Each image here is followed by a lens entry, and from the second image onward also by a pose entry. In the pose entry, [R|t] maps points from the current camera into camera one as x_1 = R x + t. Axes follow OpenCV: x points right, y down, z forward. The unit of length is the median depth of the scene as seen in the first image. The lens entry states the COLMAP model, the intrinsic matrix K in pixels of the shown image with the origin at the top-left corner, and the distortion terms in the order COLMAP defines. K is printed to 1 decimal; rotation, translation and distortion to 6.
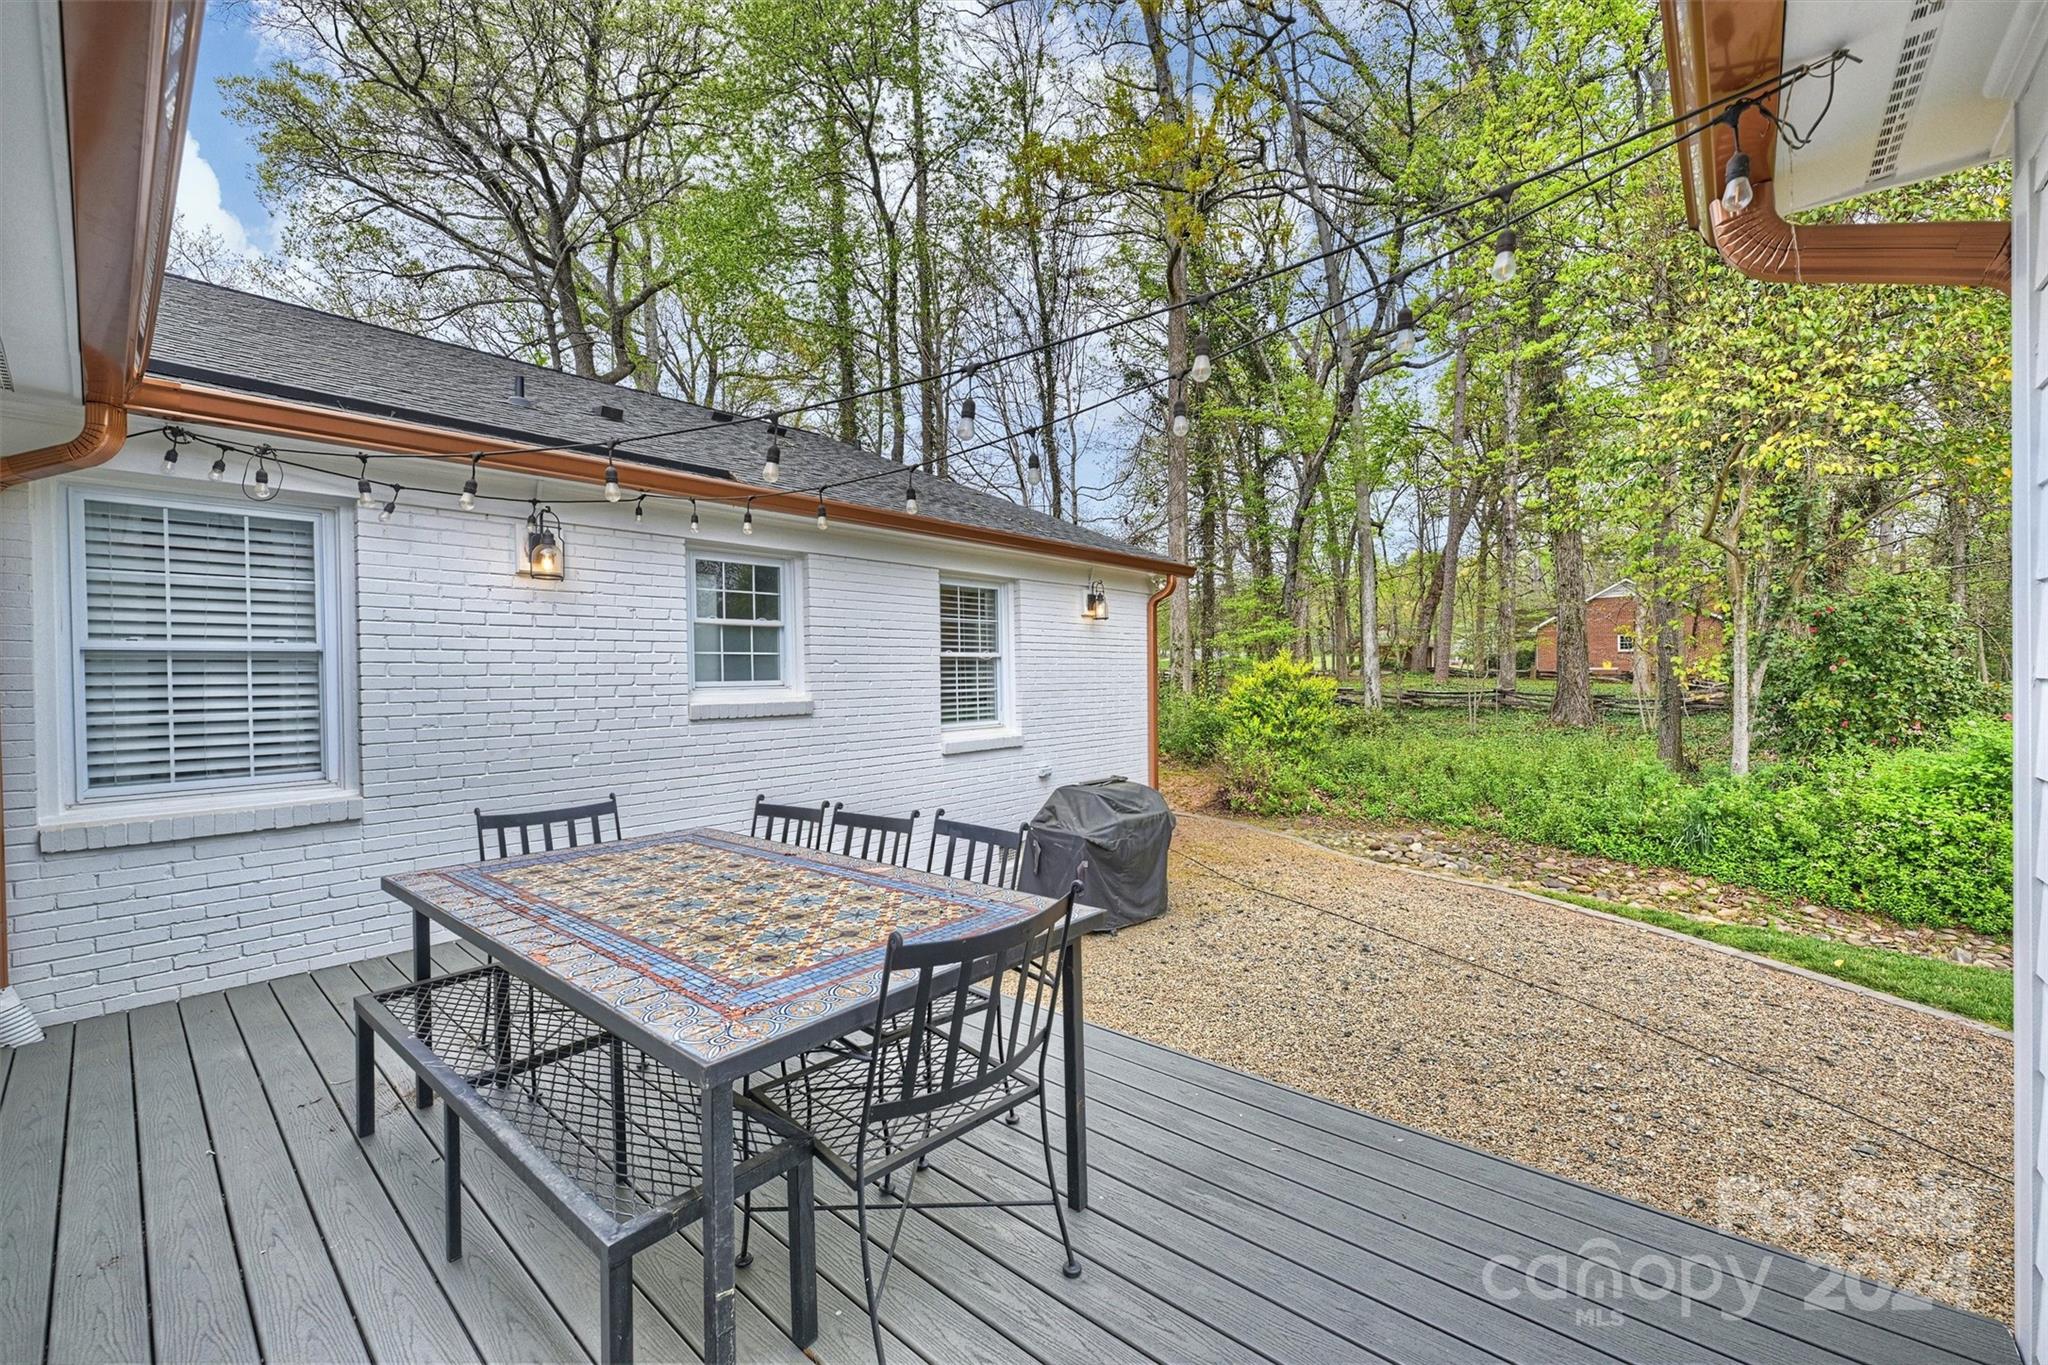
lens RADIAL K [[830.7, 0, 1021.3], [0, 830.7, 686.4], [0, 0, 1]] dist [-0.001185, -0.000115]
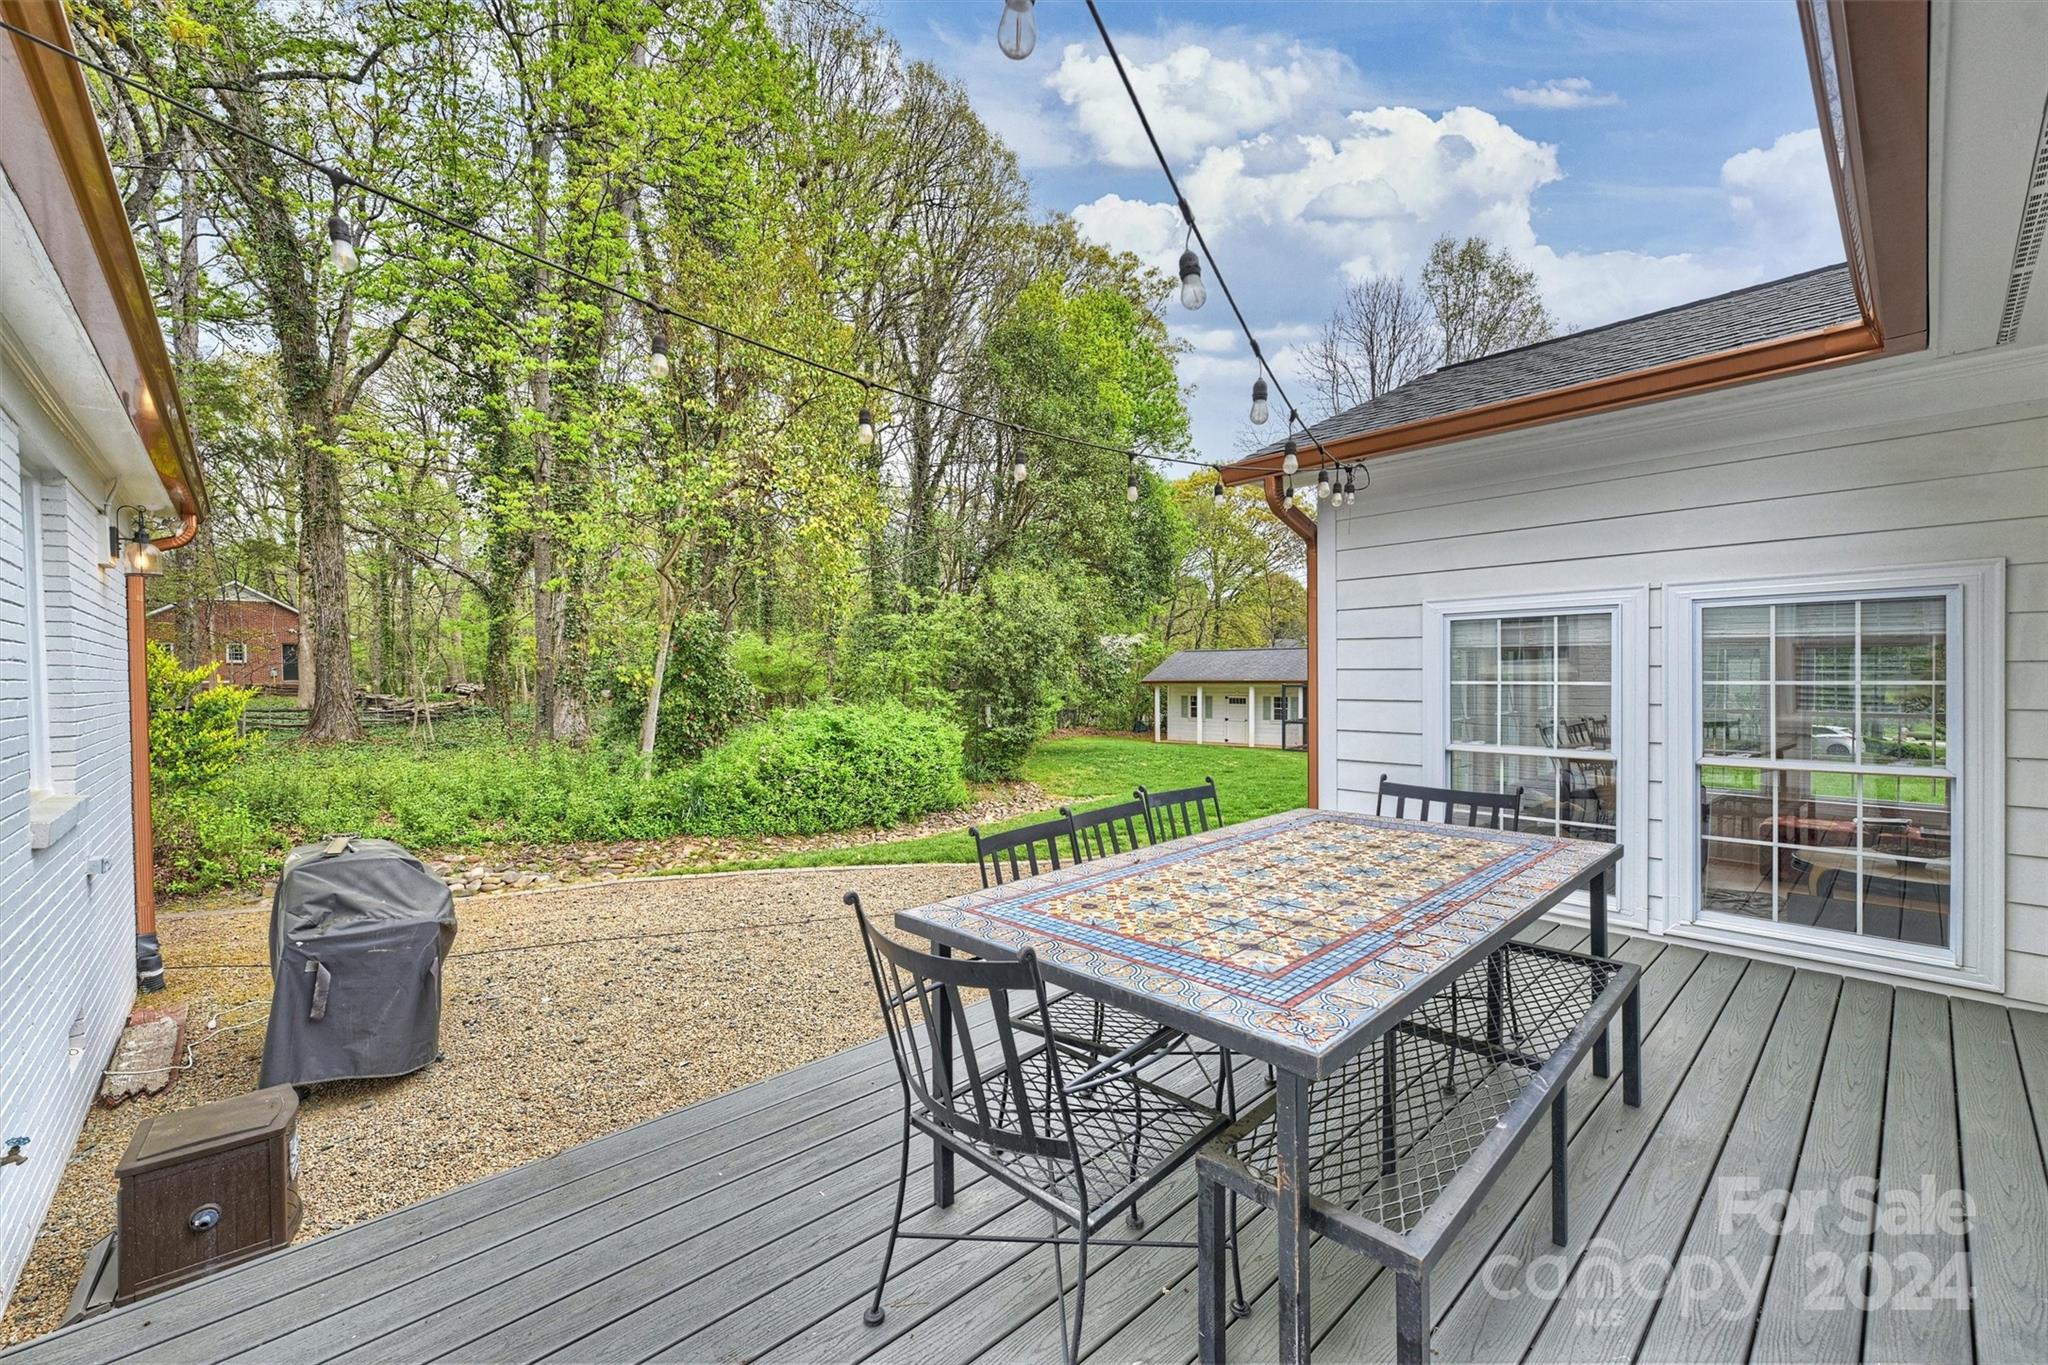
lens RADIAL K [[830.7, 0, 1021.3], [0, 830.7, 686.4], [0, 0, 1]] dist [-0.001185, -0.000115]
pose [[0.100746, -0.003613, 0.994906, -0.535915], [0.022299, 0.999750, 0.001372, 0.006831], [-0.994662, 0.022047, 0.100801, 0.478644]]
